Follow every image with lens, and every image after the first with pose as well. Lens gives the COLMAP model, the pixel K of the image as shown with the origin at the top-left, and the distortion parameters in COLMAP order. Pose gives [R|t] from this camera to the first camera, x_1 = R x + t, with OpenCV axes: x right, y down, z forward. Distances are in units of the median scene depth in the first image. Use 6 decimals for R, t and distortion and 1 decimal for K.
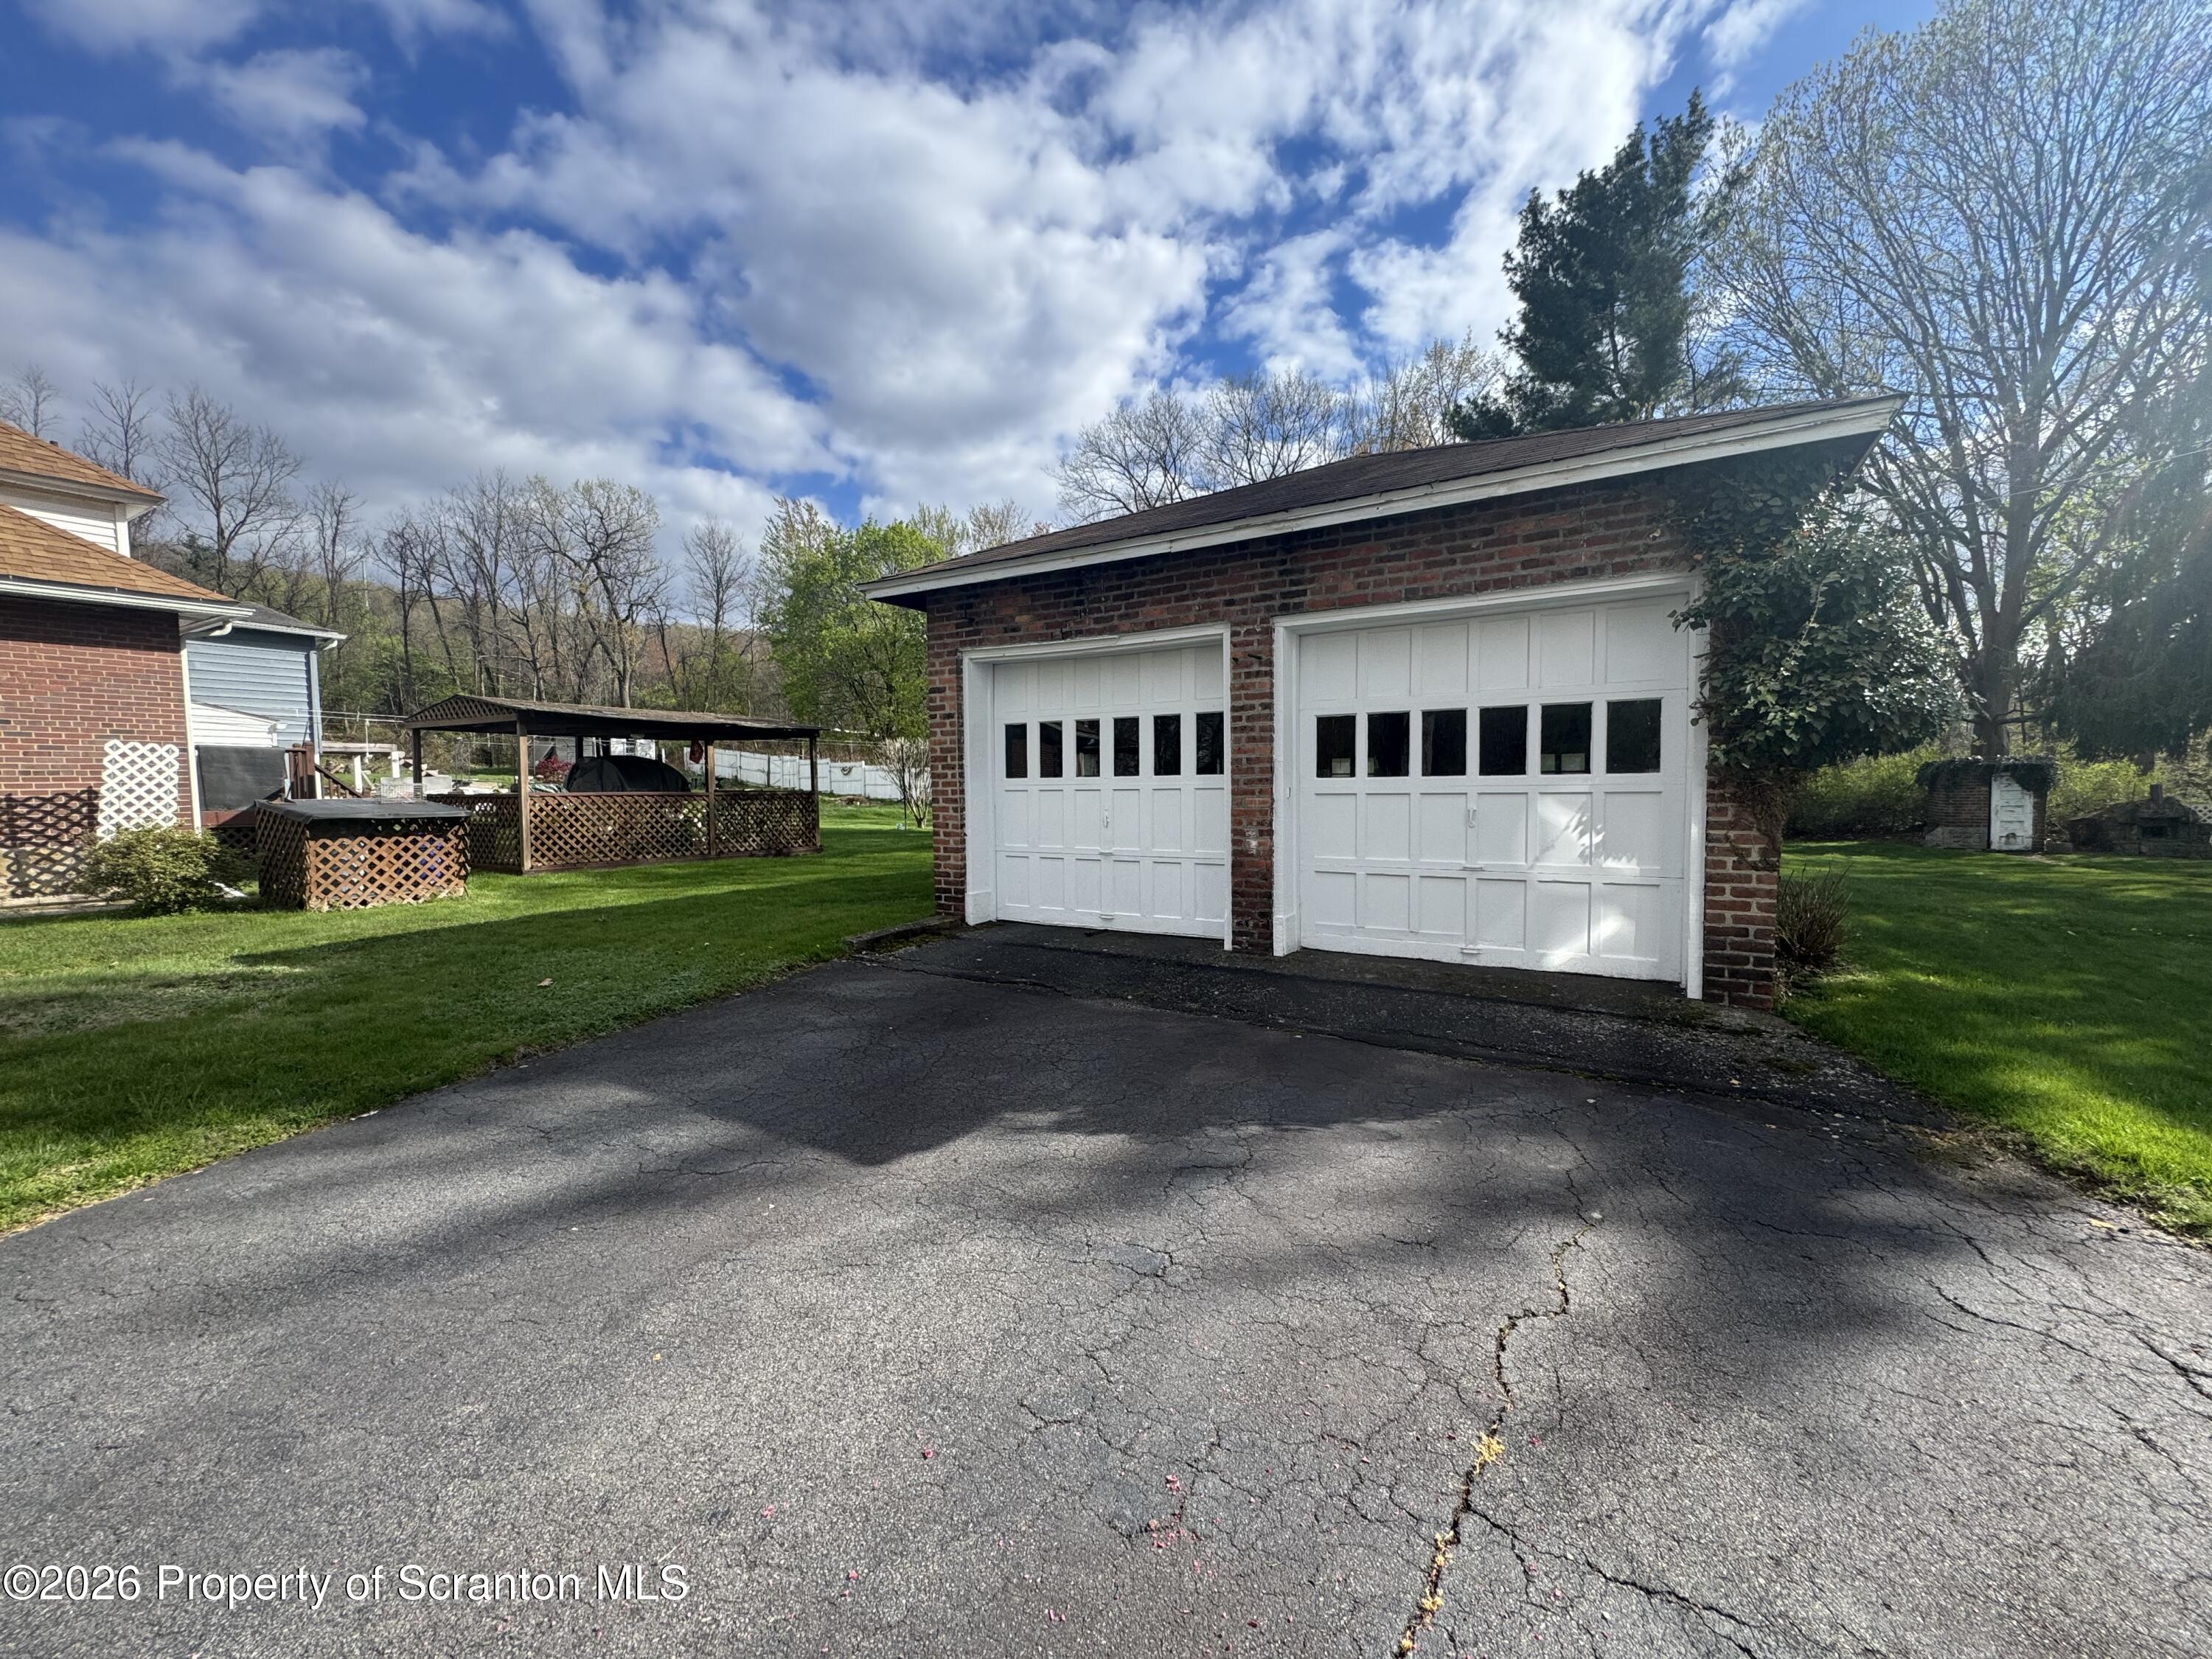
lens RADIAL K [[864.5, 0, 1105.5], [0, 864.5, 809.2], [0, 0, 1]] dist [-0.014243, -0.000182]
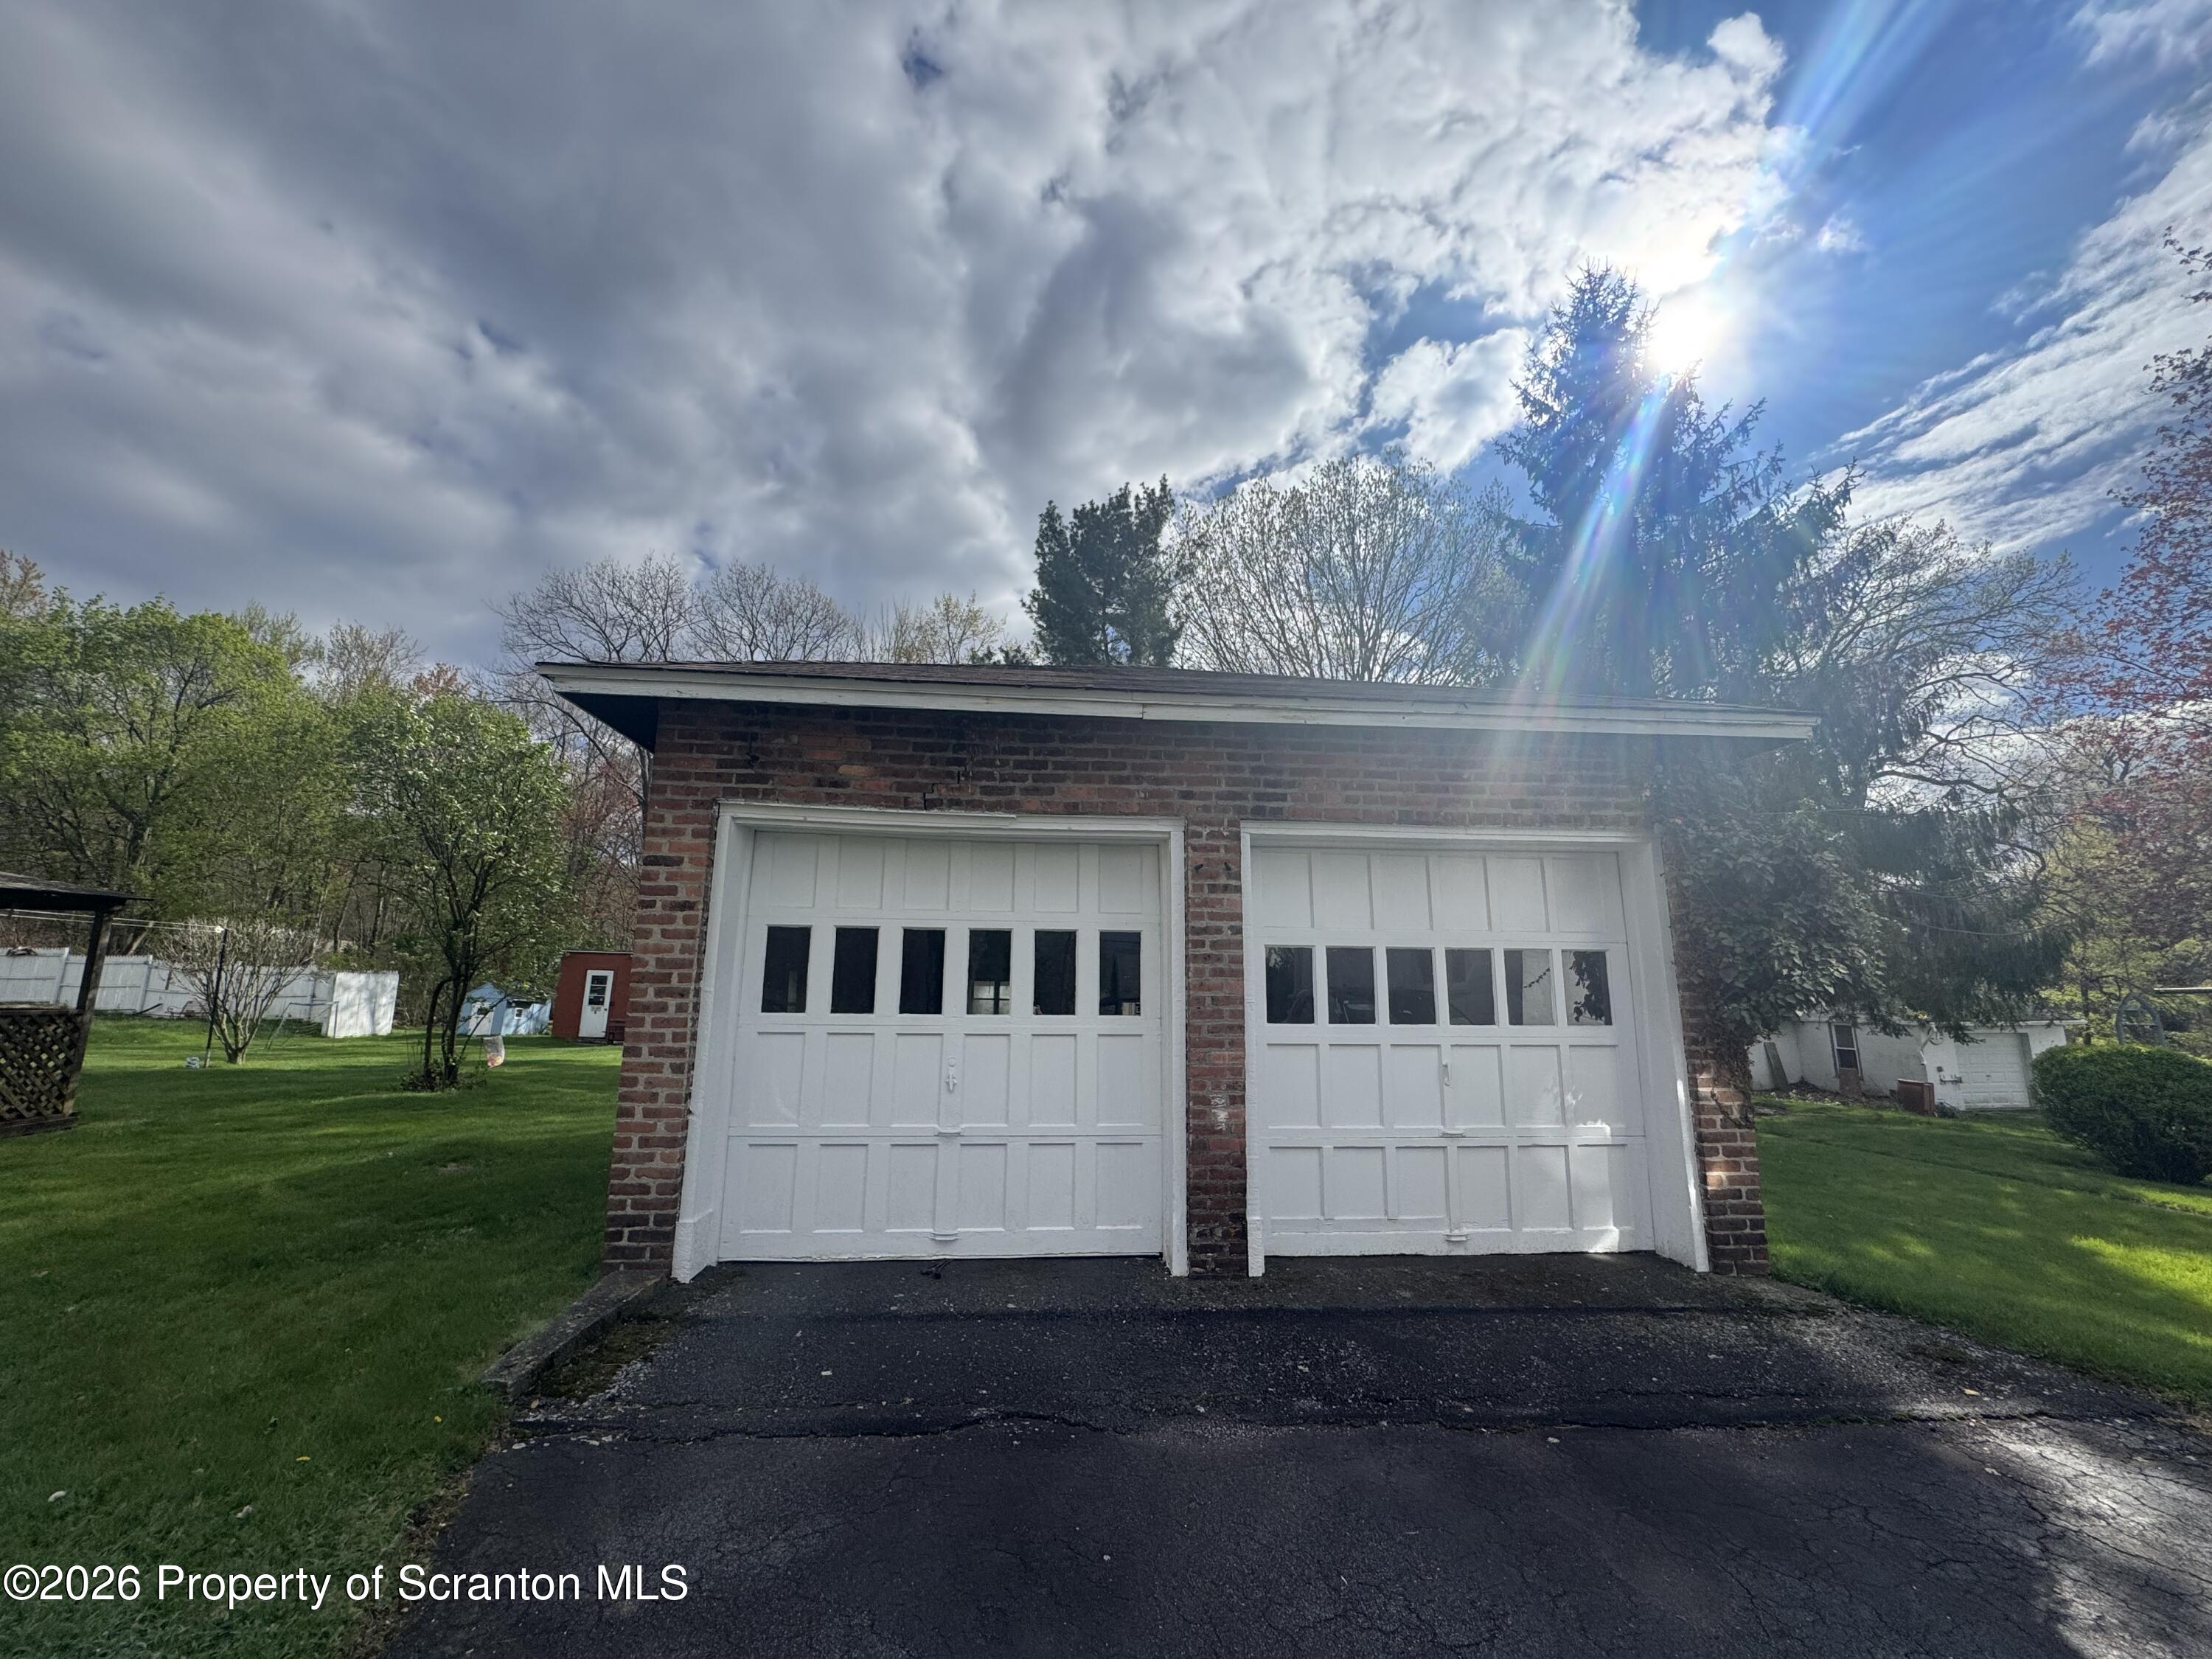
lens RADIAL K [[863.5, 0, 1114.2], [0, 863.5, 824.5], [0, 0, 1]] dist [-0.003320, -0.000189]
pose [[0.807881, 0.135362, 0.573591, -0.356830], [-0.002221, 0.973958, -0.226717, -0.034521], [-0.589342, 0.181887, 0.787142, 0.424771]]
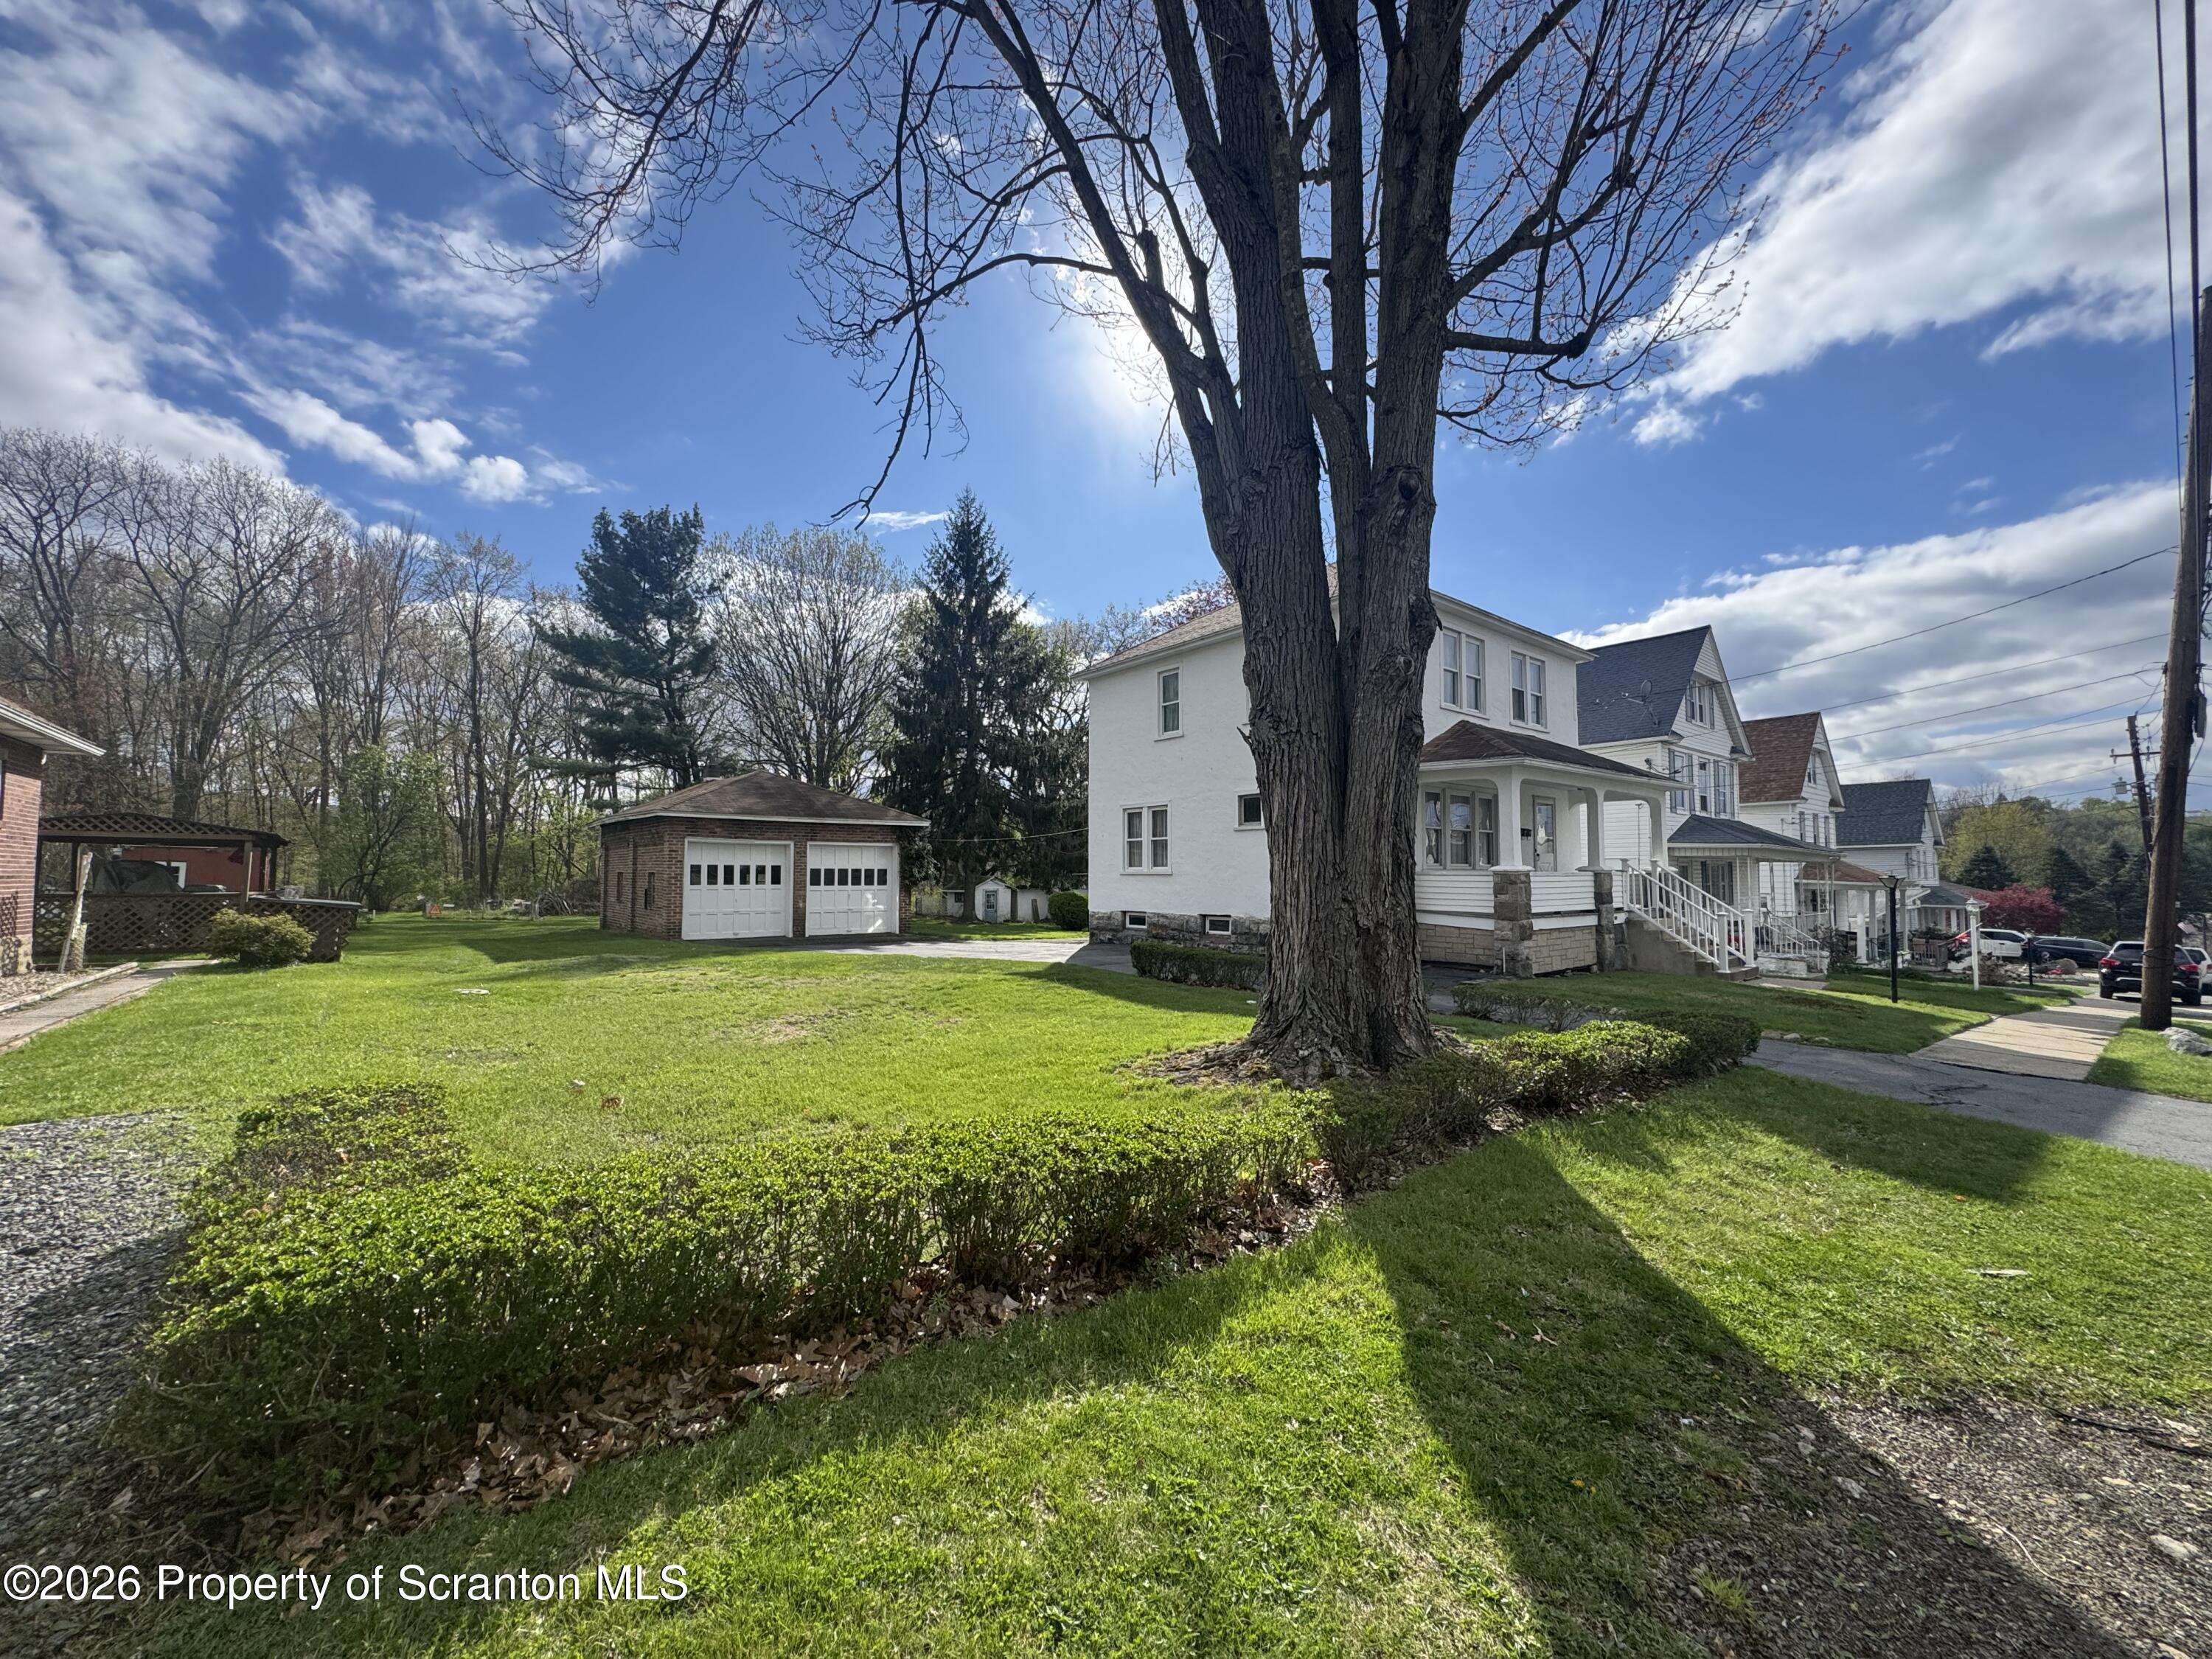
lens RADIAL K [[896.7, 0, 1103.4], [0, 896.7, 824.2], [0, 0, 1]] dist [-0.002002, 0.000383]
pose [[0.339637, 0.067347, 0.938142, -2.839033], [0.024961, 0.996436, -0.080569, 0.038828], [-0.940225, 0.050782, 0.336745, -1.395217]]
